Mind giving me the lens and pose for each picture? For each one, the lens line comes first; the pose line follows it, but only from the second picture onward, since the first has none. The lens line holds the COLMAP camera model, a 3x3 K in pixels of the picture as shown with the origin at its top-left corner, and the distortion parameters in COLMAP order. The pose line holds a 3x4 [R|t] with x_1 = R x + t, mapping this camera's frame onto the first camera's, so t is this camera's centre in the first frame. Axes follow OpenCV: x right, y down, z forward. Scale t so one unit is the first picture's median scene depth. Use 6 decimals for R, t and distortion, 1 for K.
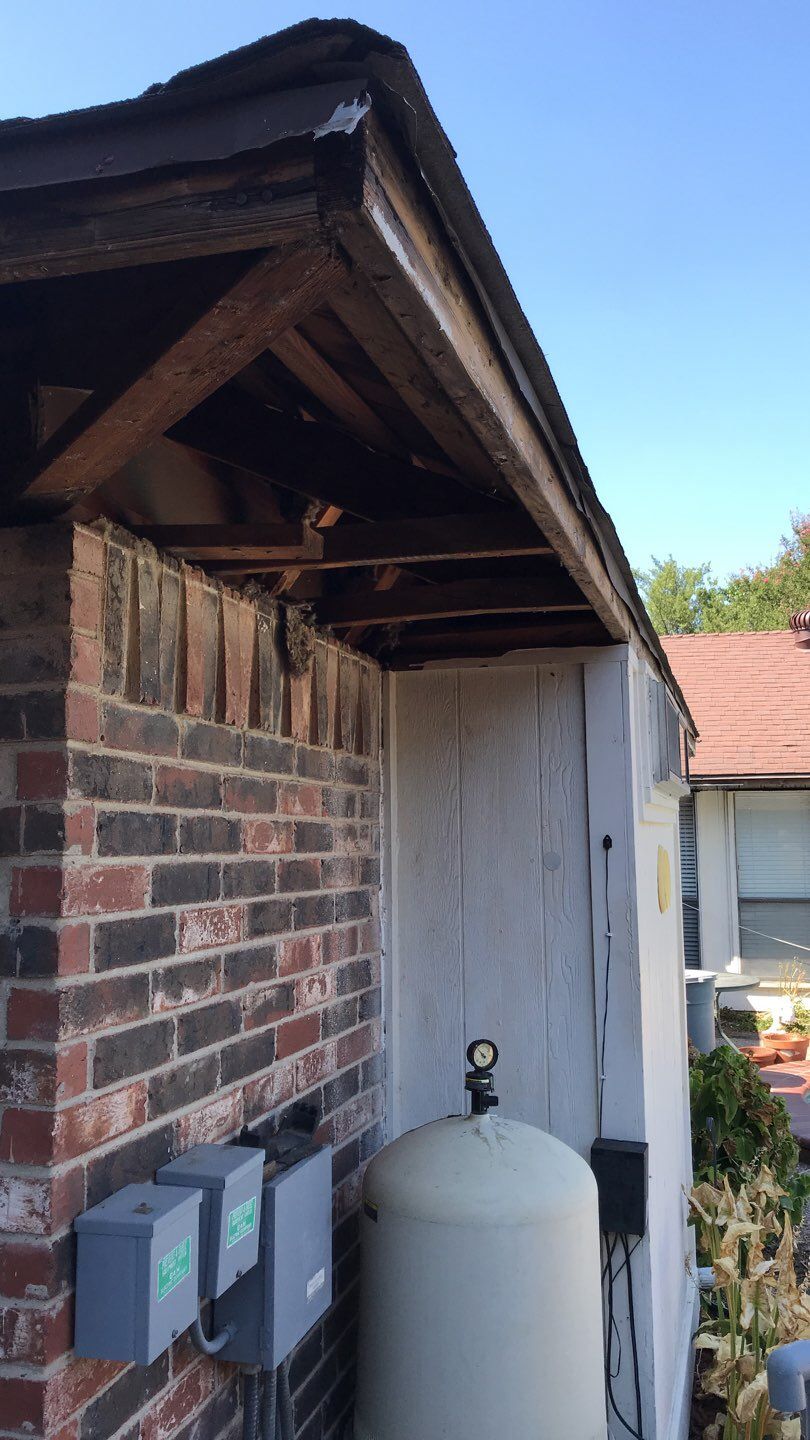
lens RADIAL K [[1192.3, 0, 405.9], [0, 1192.3, 697.3], [0, 0, 1]] dist [0.042340, -0.086121]
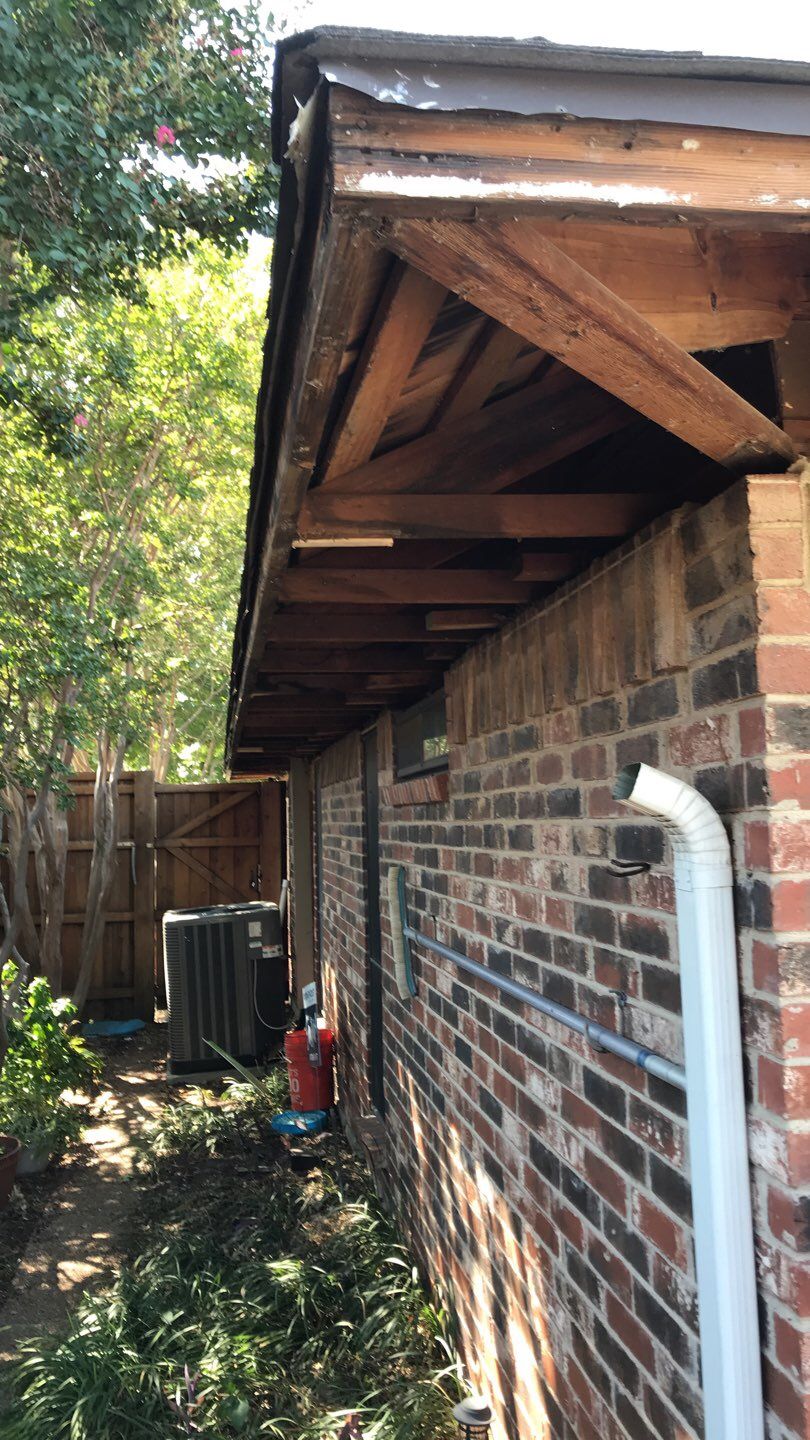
lens RADIAL K [[1192.3, 0, 405.9], [0, 1192.3, 697.3], [0, 0, 1]] dist [0.042340, -0.086121]
pose [[0.415823, -0.097952, -0.904155, 0.420919], [0.133799, 0.989954, -0.045712, 0.037015], [0.899549, -0.101967, 0.424751, 0.265229]]
